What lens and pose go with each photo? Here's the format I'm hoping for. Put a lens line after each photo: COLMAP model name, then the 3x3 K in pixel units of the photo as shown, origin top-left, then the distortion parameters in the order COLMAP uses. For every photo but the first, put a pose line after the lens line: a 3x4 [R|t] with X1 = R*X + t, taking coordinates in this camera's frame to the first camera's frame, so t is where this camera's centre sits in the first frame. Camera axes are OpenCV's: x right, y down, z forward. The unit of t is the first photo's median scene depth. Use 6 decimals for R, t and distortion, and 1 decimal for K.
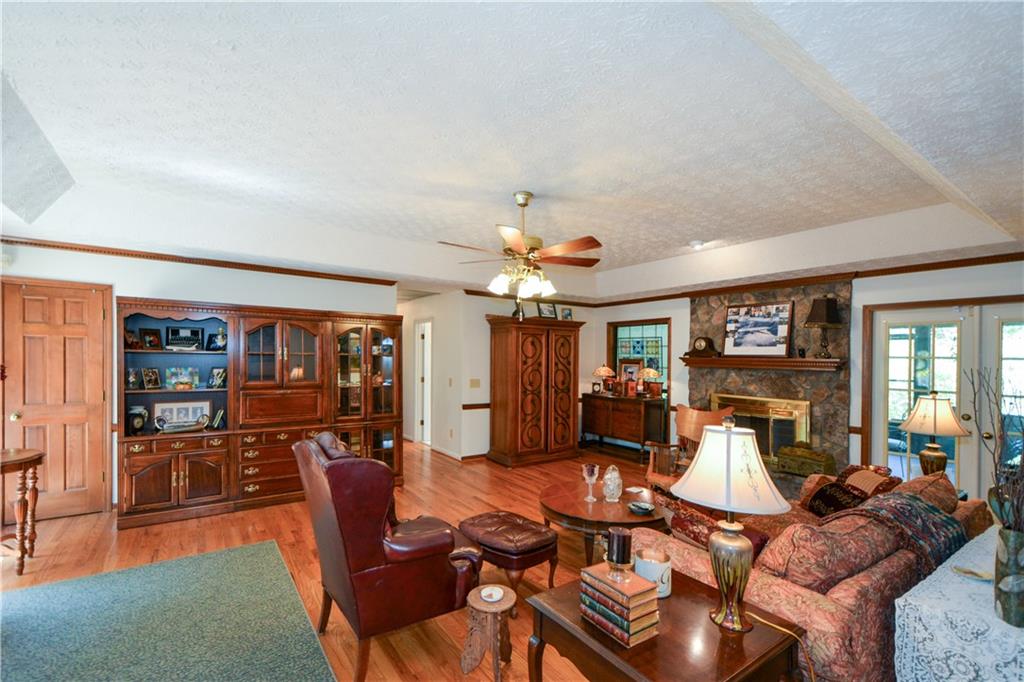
lens RADIAL K [[456.8, 0, 527.7], [0, 456.8, 364.6], [0, 0, 1]] dist [-0.001386, -0.000142]
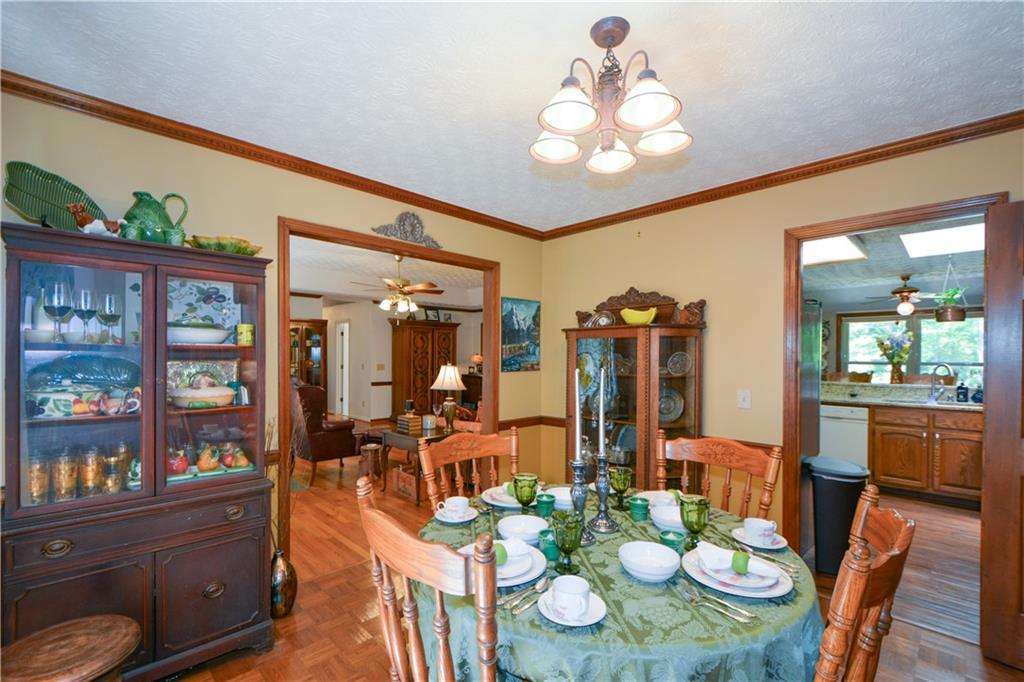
lens RADIAL K [[456.8, 0, 509.2], [0, 456.8, 352.0], [0, 0, 1]] dist [-0.001386, -0.000142]
pose [[0.992457, -0.005574, 0.122463, 0.105379], [0.007816, 0.999810, -0.017831, 0.023236], [-0.122340, 0.018654, 0.992313, -0.442572]]
